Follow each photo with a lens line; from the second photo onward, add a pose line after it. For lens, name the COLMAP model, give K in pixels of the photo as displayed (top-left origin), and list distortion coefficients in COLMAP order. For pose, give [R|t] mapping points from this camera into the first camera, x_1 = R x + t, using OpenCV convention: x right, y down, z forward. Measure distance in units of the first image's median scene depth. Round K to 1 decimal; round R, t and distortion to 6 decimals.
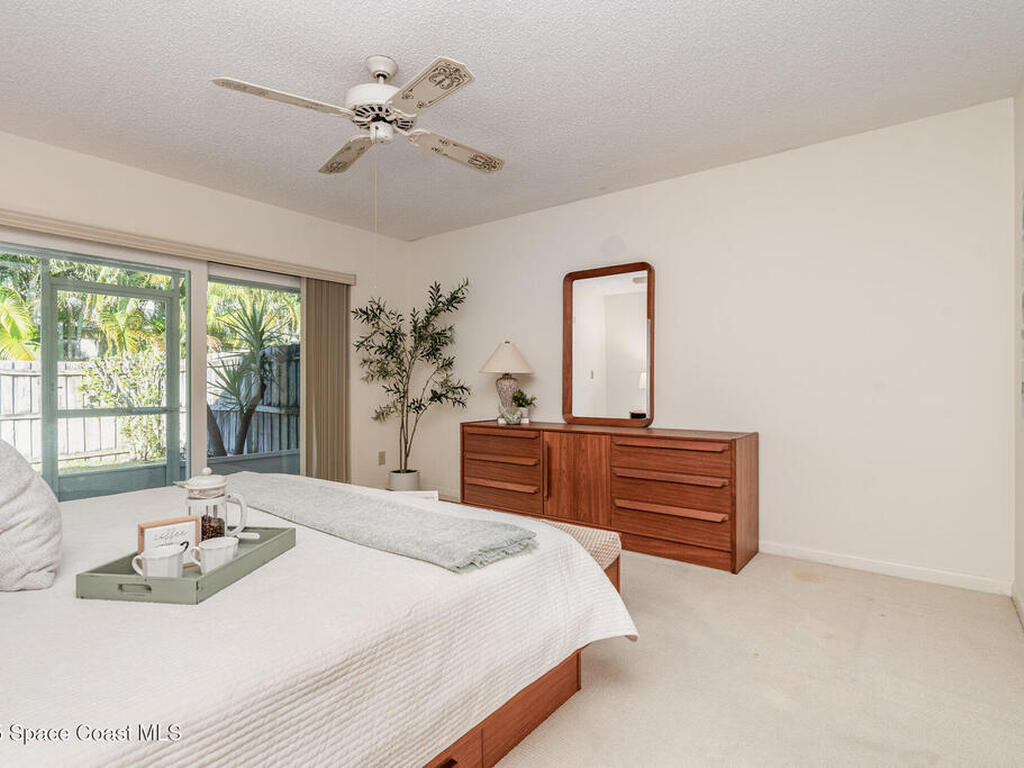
lens RADIAL K [[533.7, 0, 516.3], [0, 533.7, 387.2], [0, 0, 1]] dist [-0.008120, 0.000861]
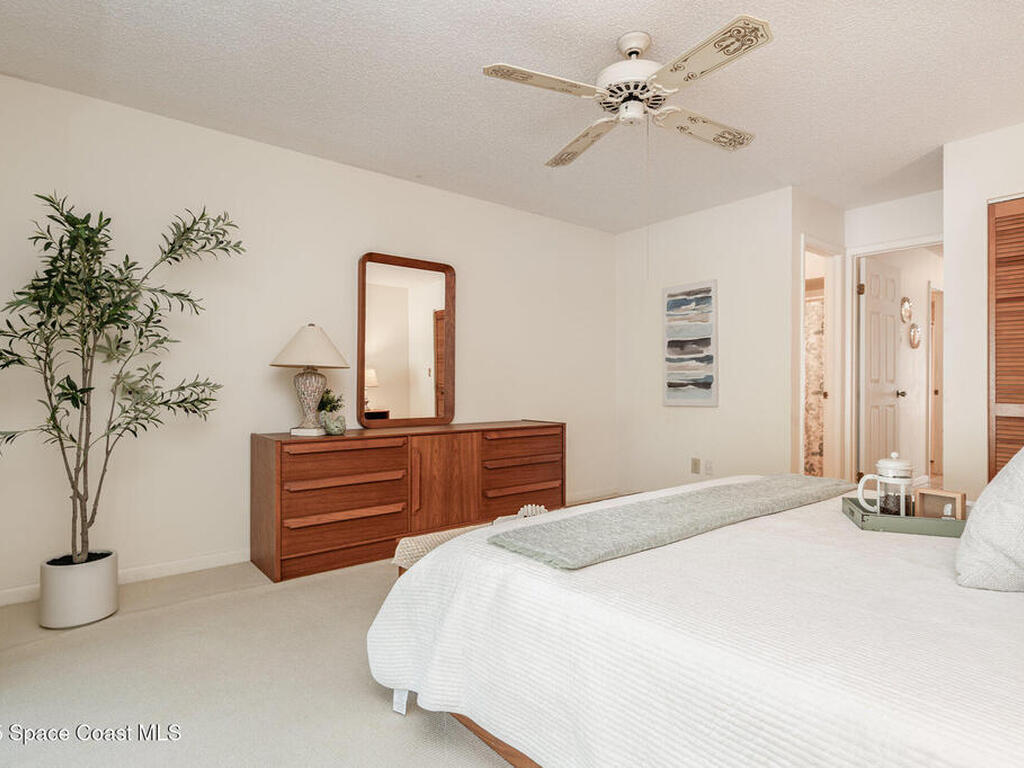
lens RADIAL K [[588.4, 0, 501.1], [0, 588.4, 386.8], [0, 0, 1]] dist [0.005093, 0.000472]
pose [[0.240619, -0.004072, 0.970611, -0.872046], [0.005733, 0.999980, 0.002774, -0.000098], [-0.970603, 0.004897, 0.240637, 0.644693]]
